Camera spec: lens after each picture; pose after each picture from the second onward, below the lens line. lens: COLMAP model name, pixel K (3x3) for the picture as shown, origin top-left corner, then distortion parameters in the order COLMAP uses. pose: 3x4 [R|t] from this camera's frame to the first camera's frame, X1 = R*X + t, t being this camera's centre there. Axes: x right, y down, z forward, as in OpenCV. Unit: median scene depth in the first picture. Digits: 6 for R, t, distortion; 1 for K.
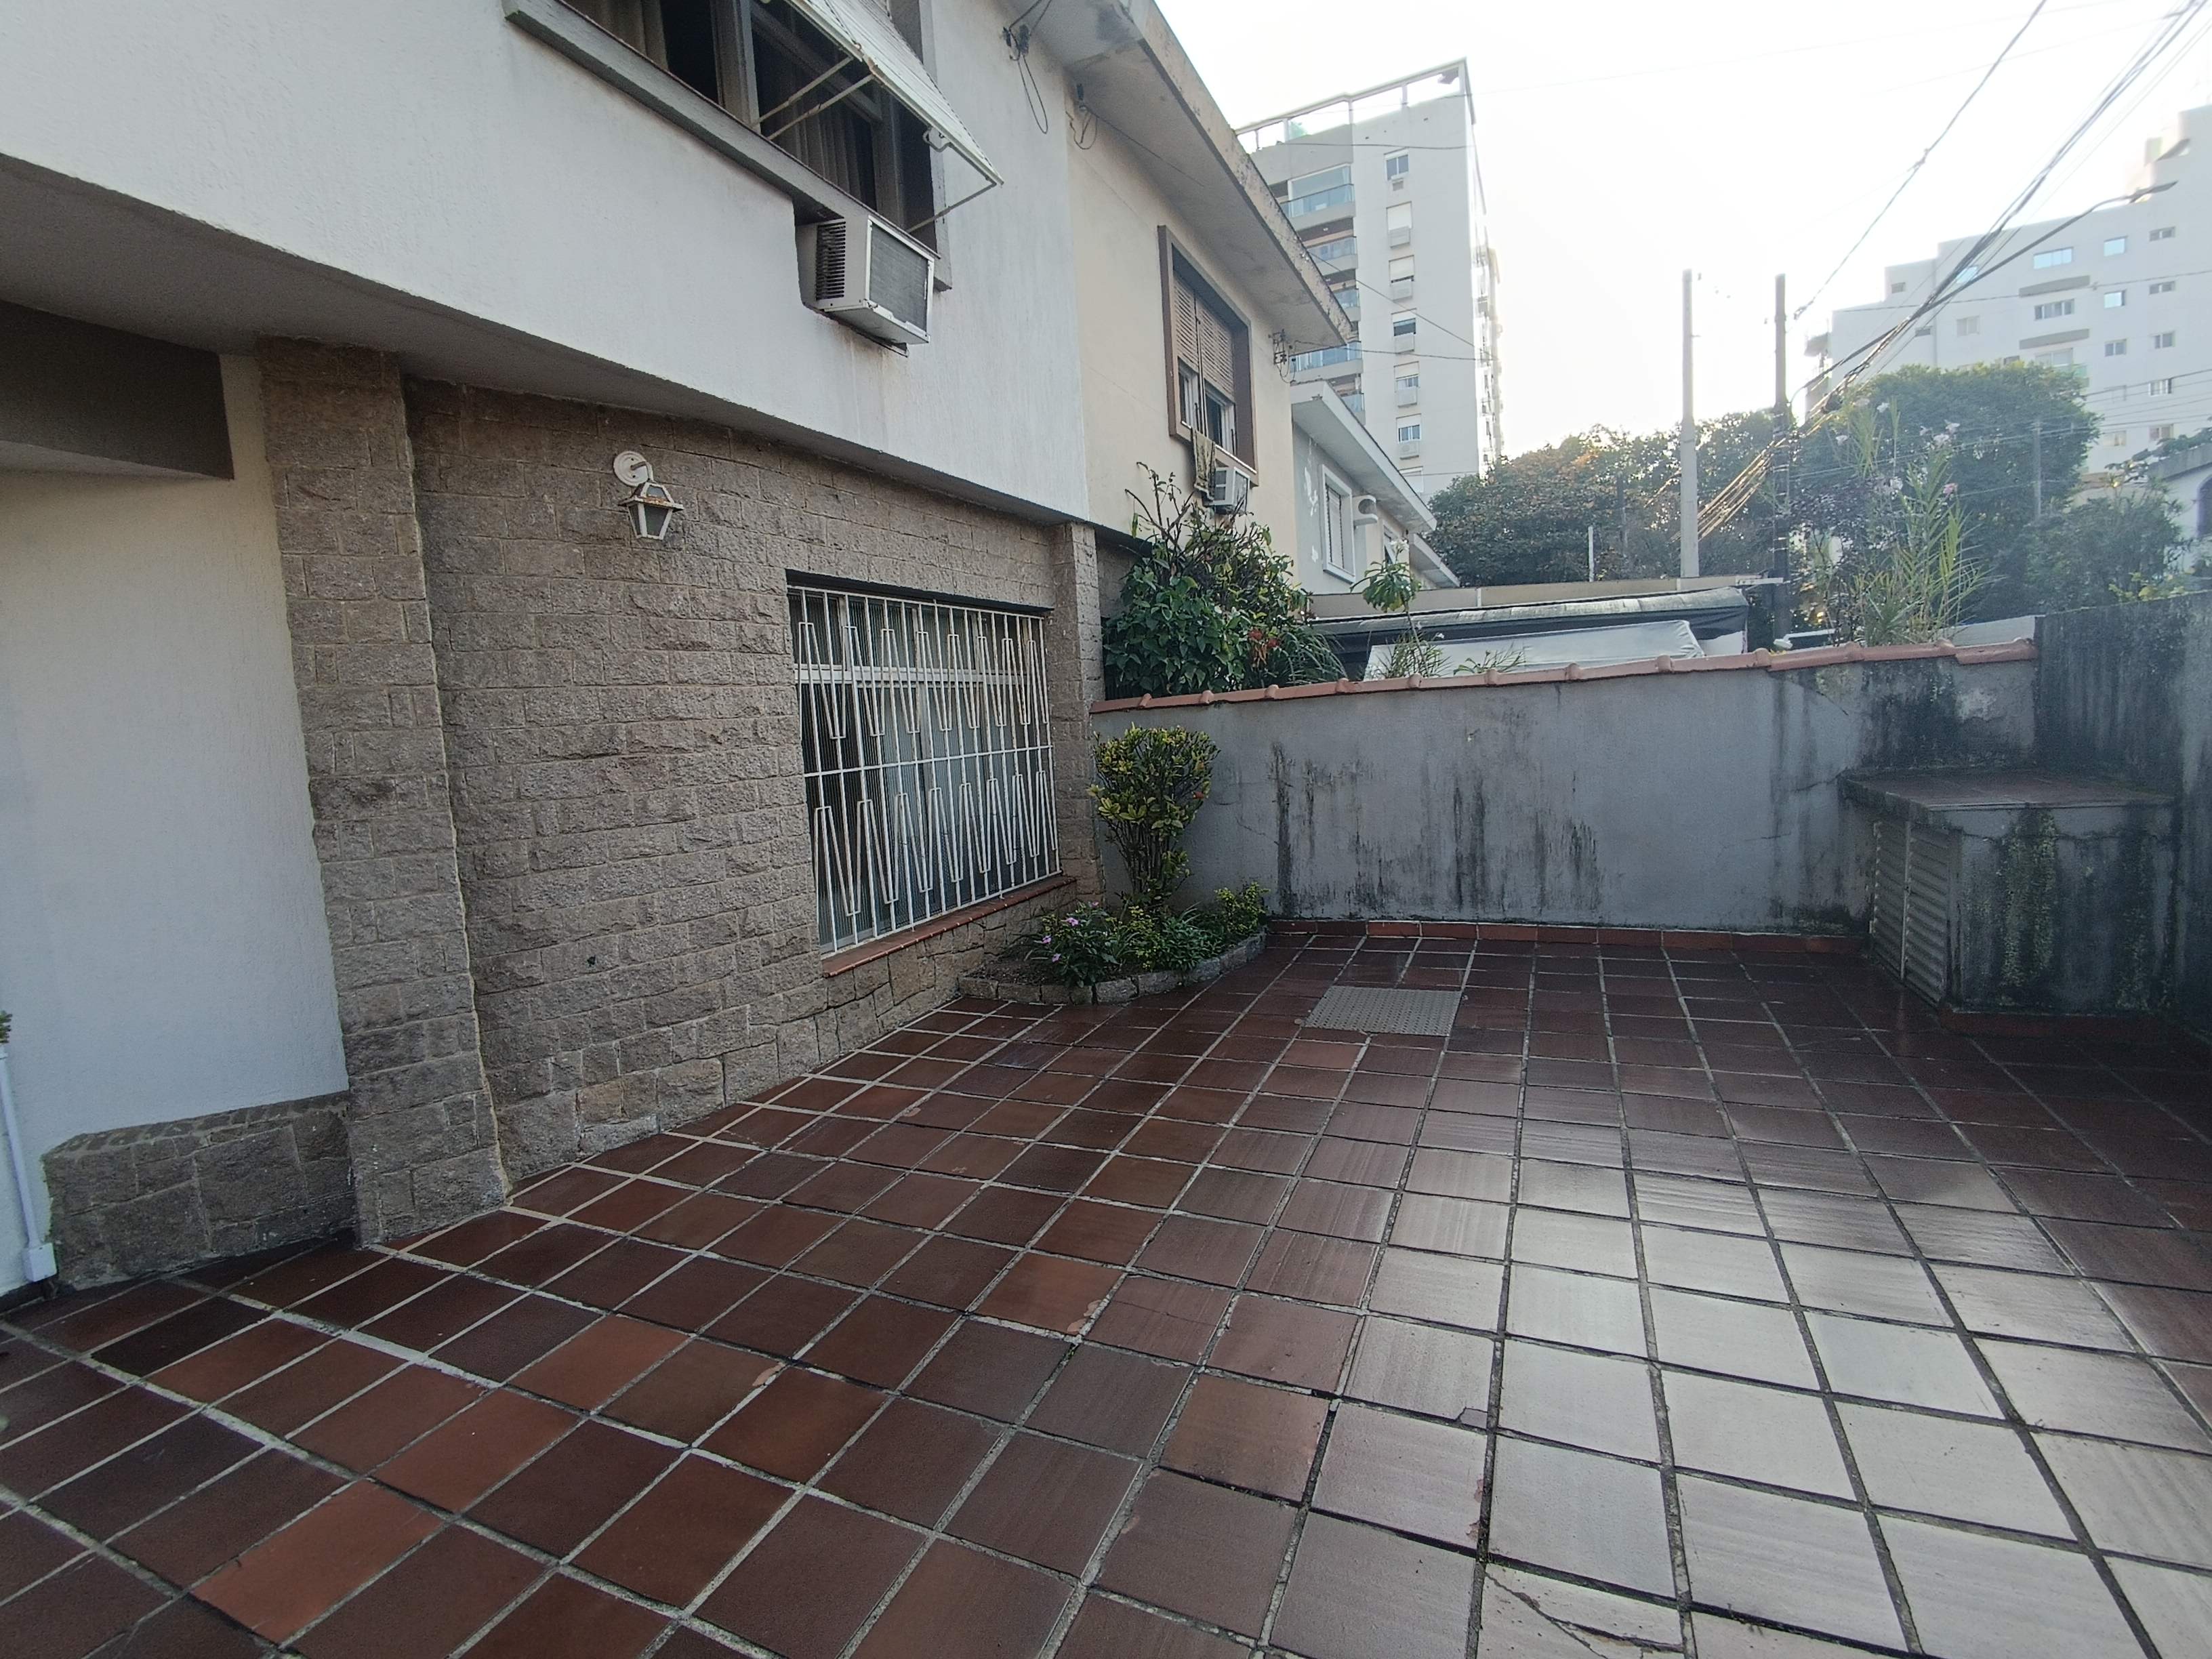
lens RADIAL K [[1009.3, 0, 1085.3], [0, 1009.3, 801.7], [0, 0, 1]] dist [-0.003963, -0.000591]
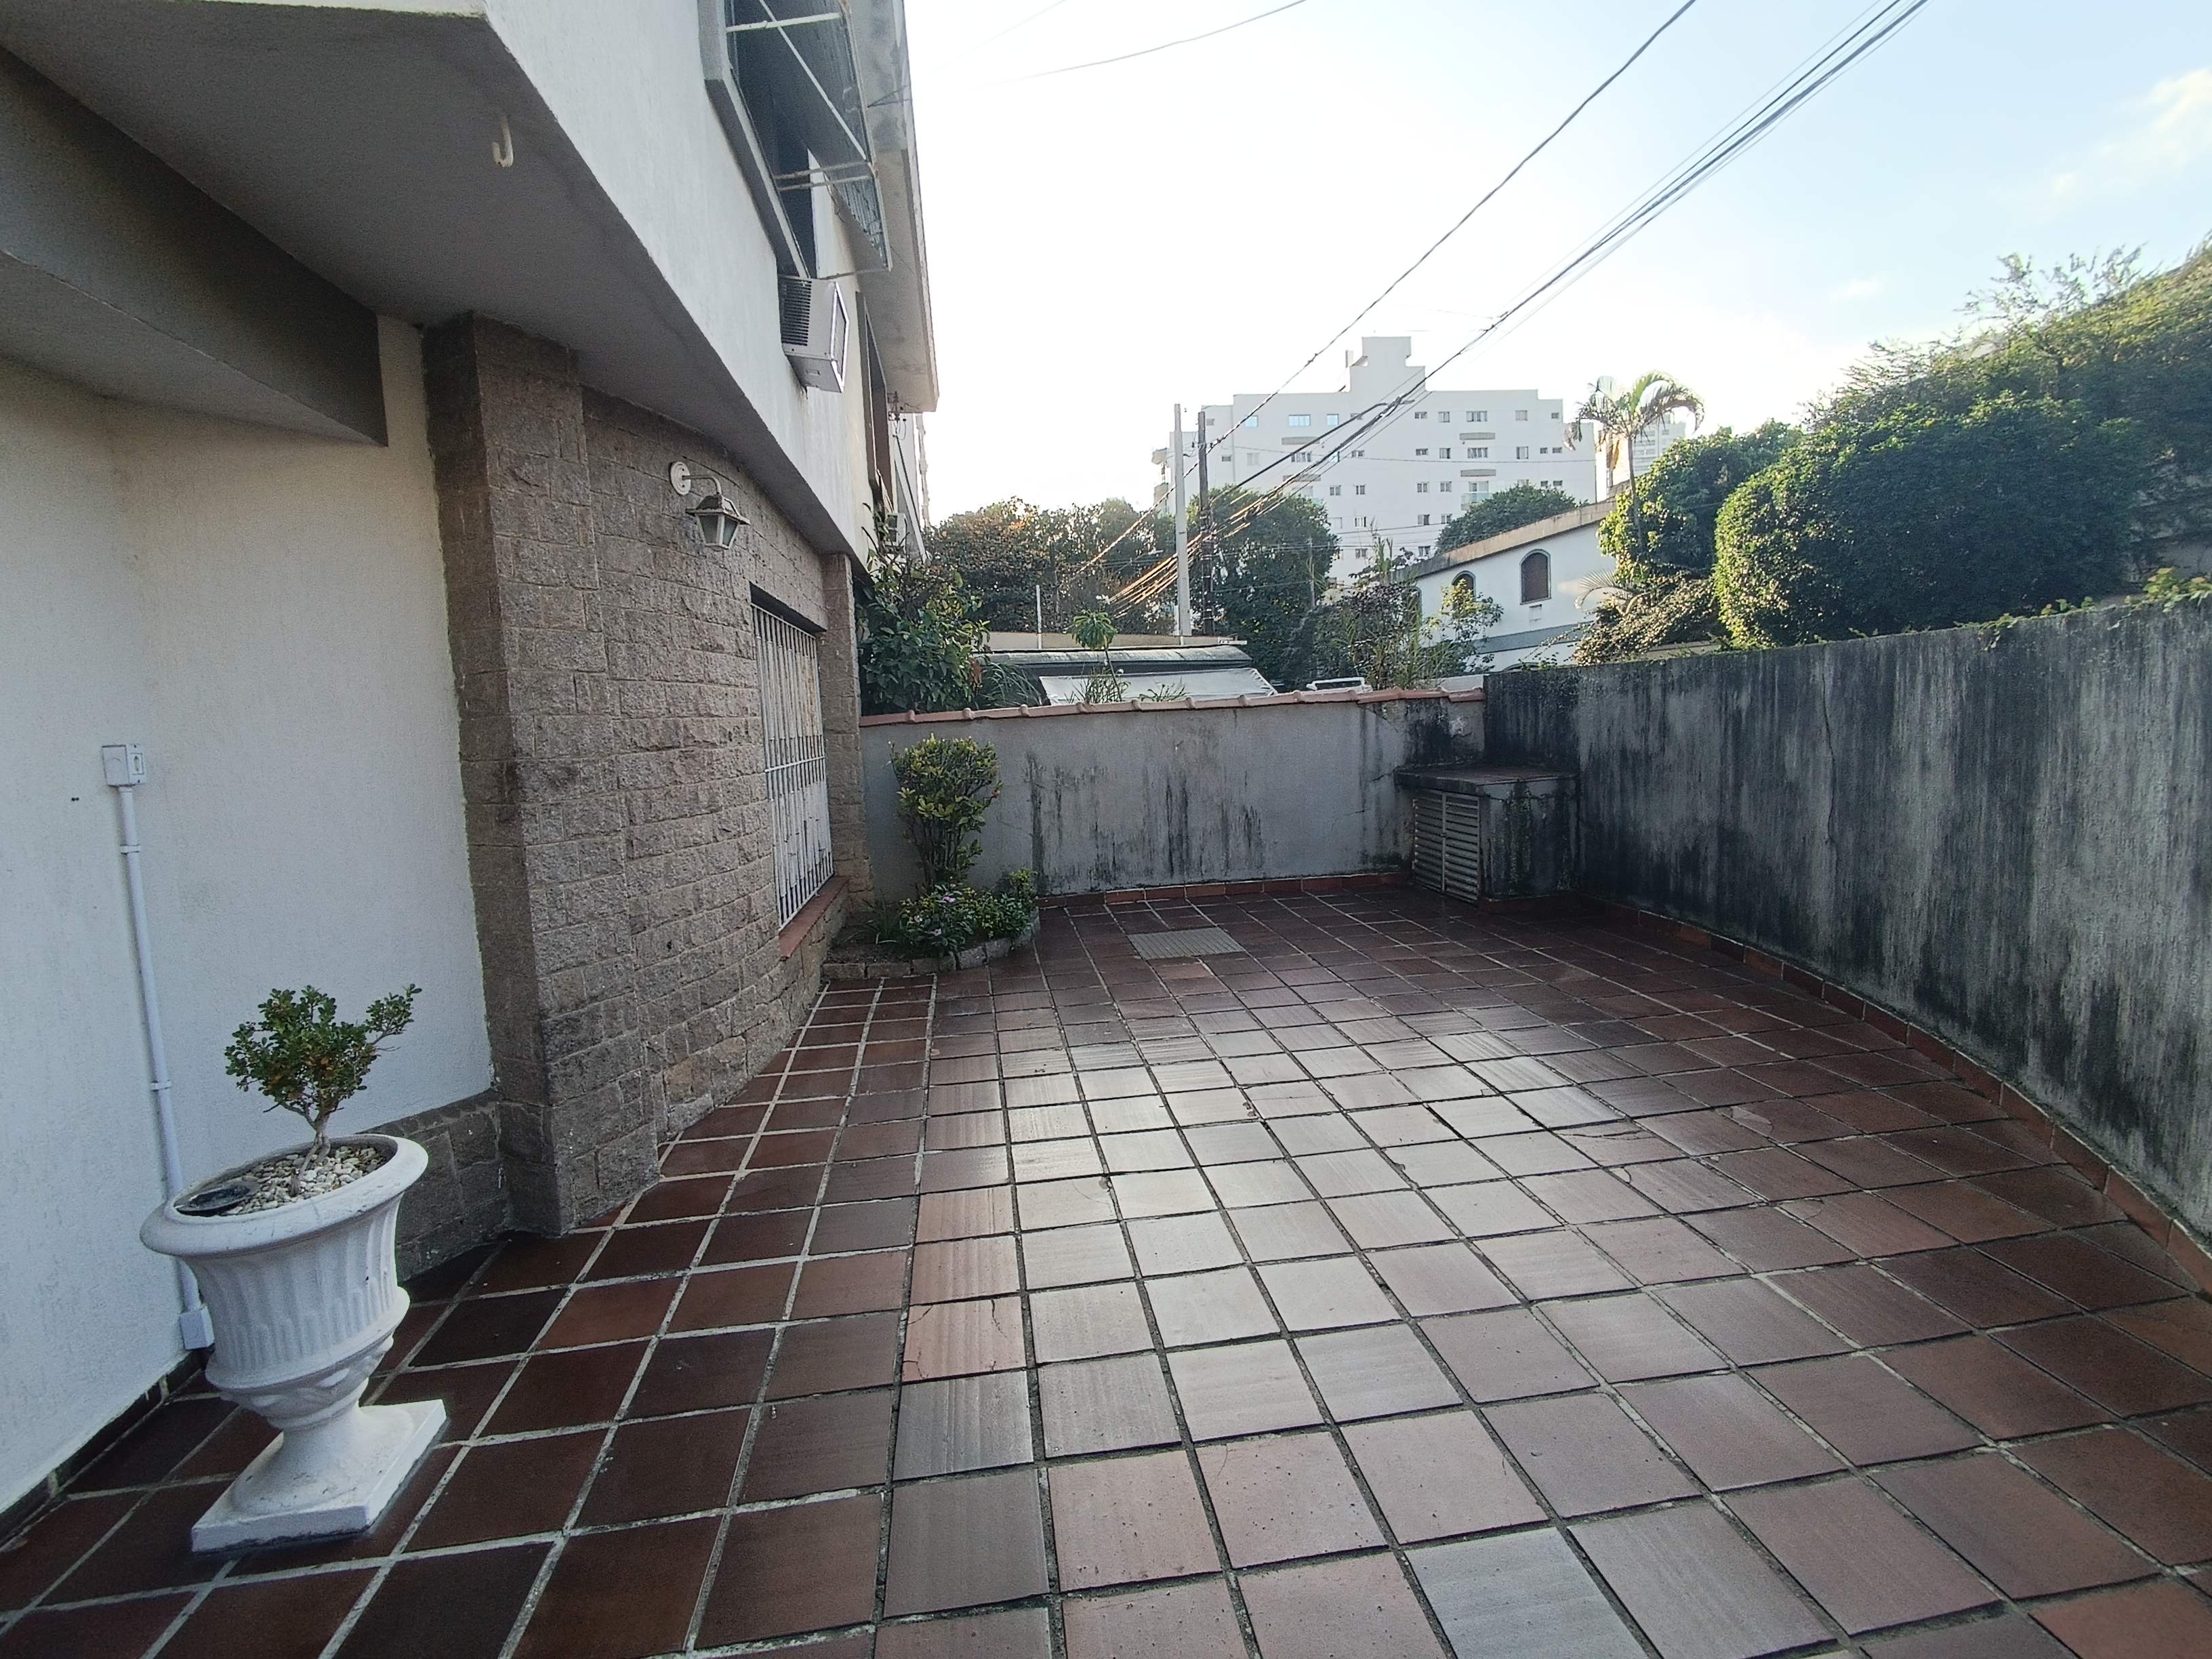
lens RADIAL K [[1009.3, 0, 1085.3], [0, 1009.3, 801.7], [0, 0, 1]] dist [-0.003963, -0.000591]
pose [[0.847416, -0.023146, 0.530424, -0.558631], [0.040293, 0.998972, -0.020782, 0.040620], [-0.529398, 0.038983, 0.847477, -0.091382]]
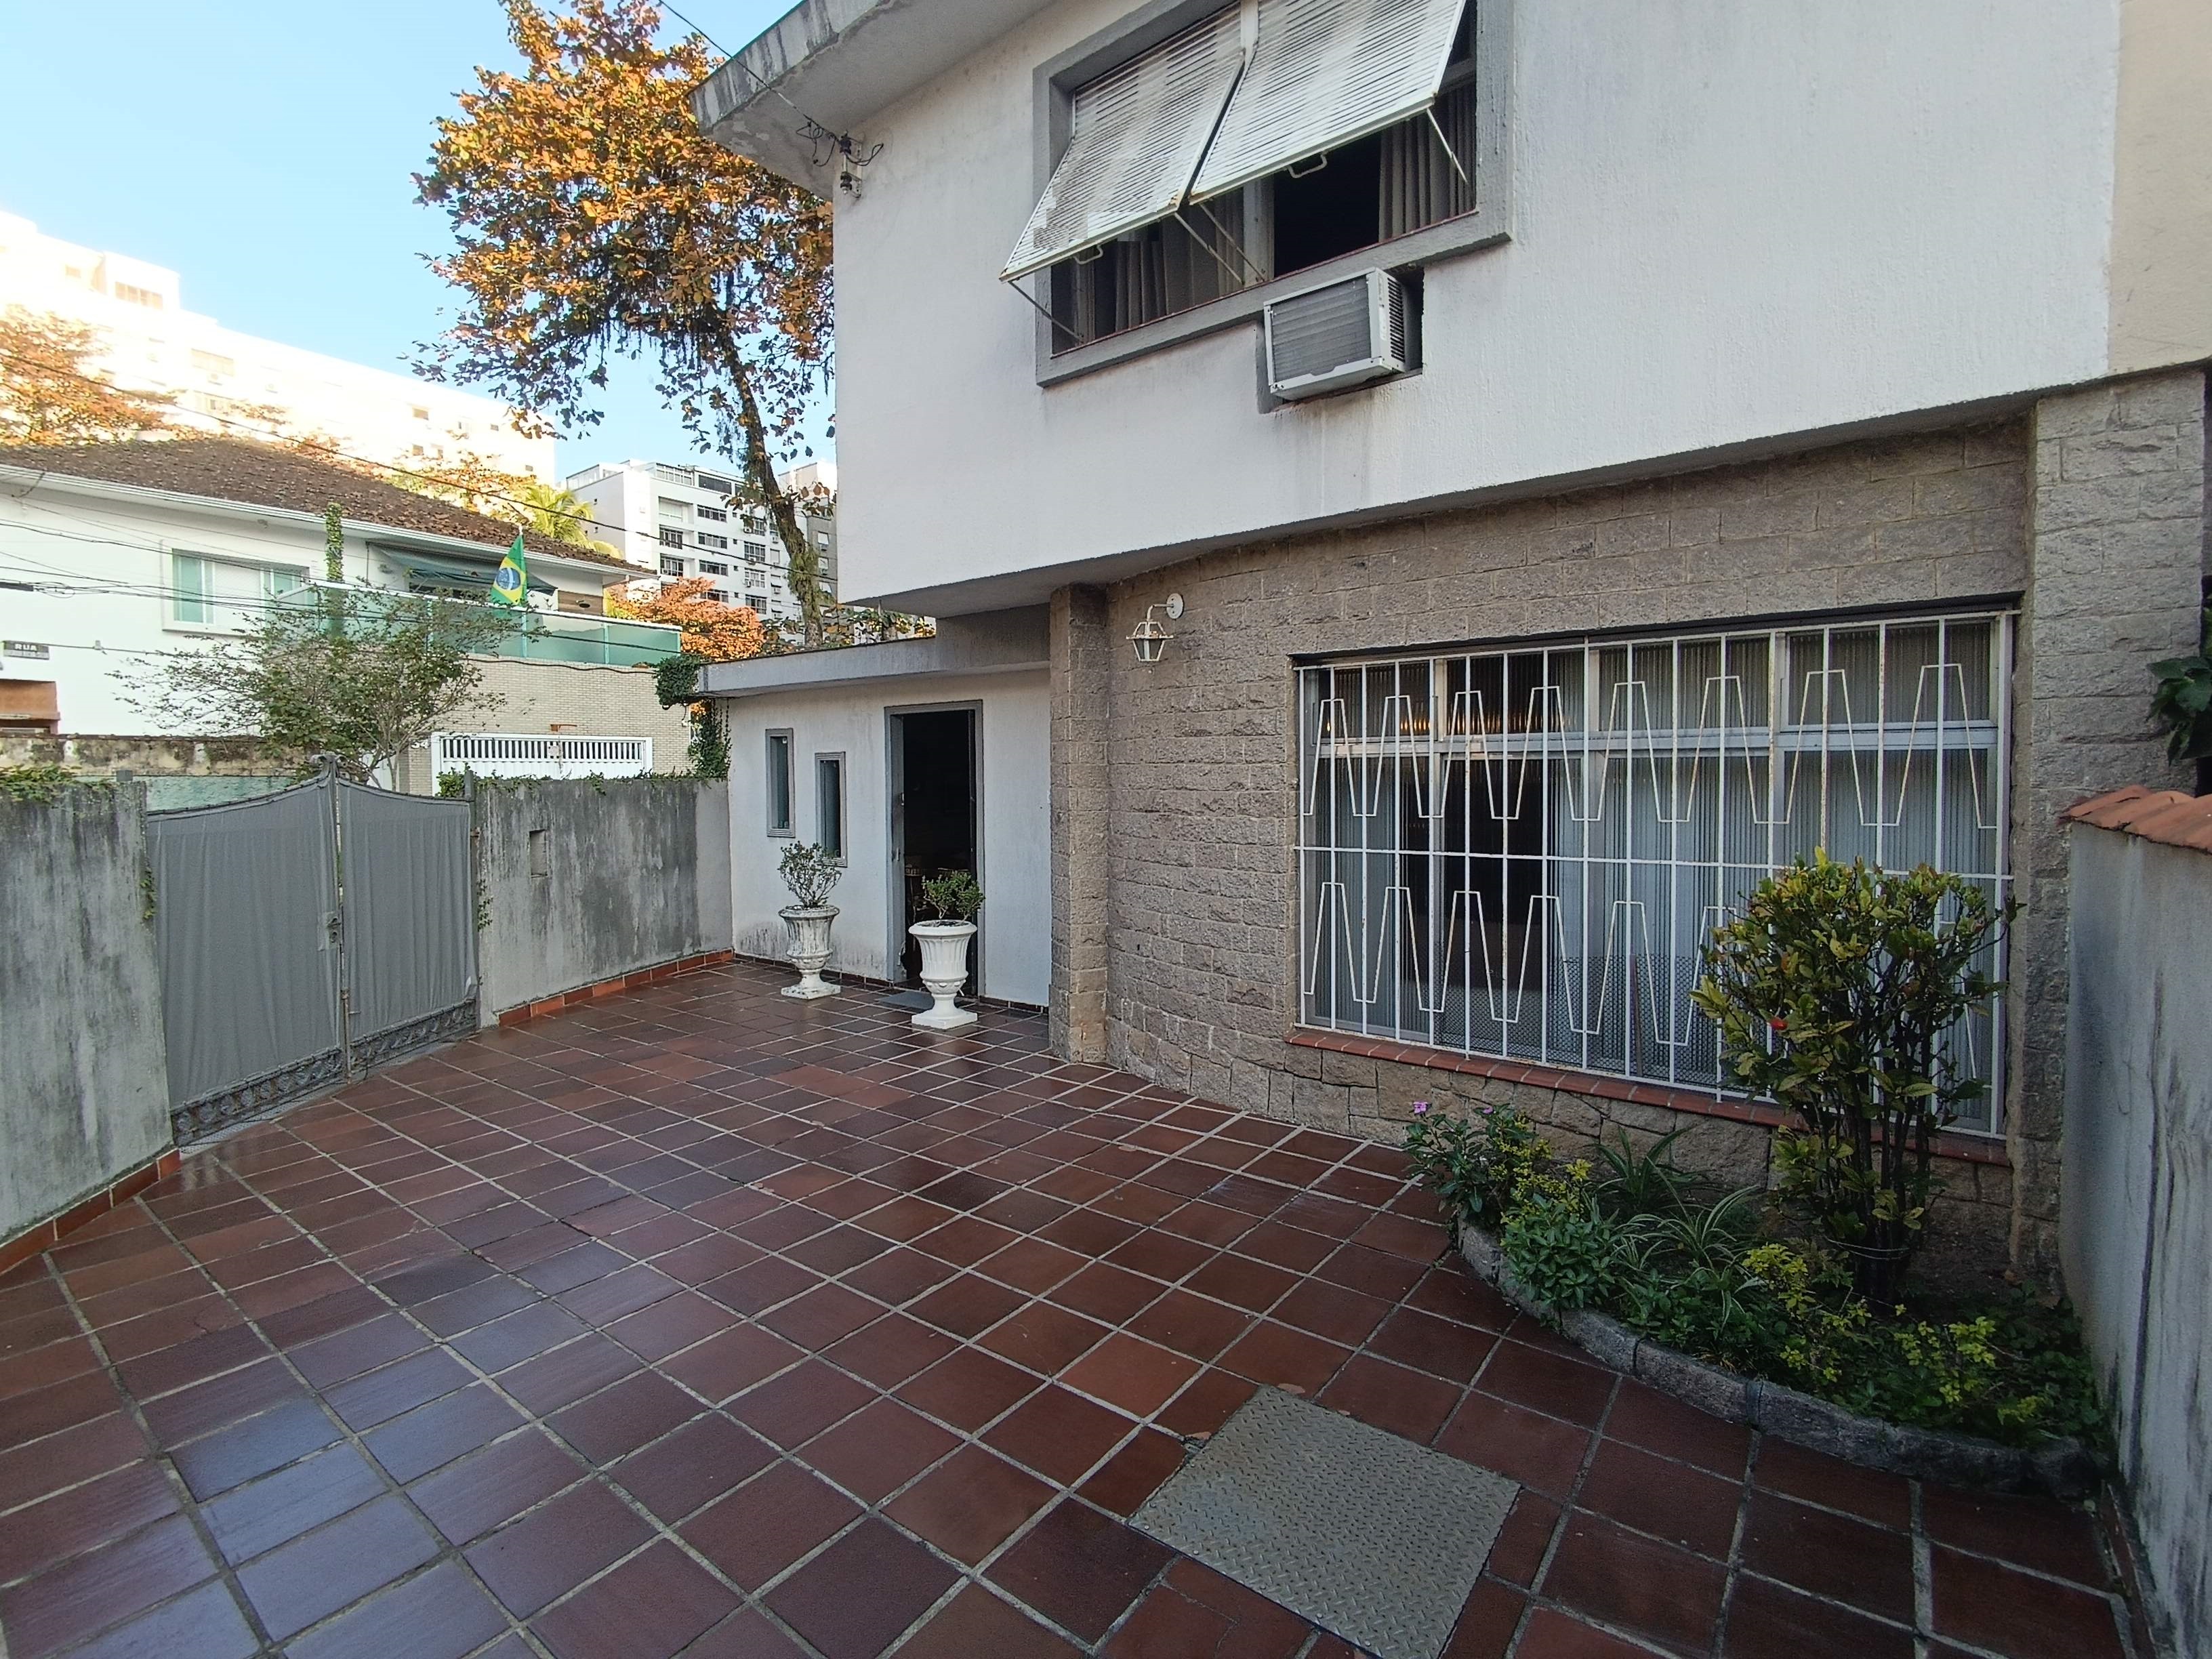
lens RADIAL K [[991.4, 0, 1086.4], [0, 991.4, 807.4], [0, 0, 1]] dist [0.000185, -0.011540]
pose [[-0.214097, 0.097094, -0.971975, 0.774794], [-0.060624, 0.991809, 0.112429, -0.172396], [0.974929, 0.082996, -0.206457, 1.004026]]
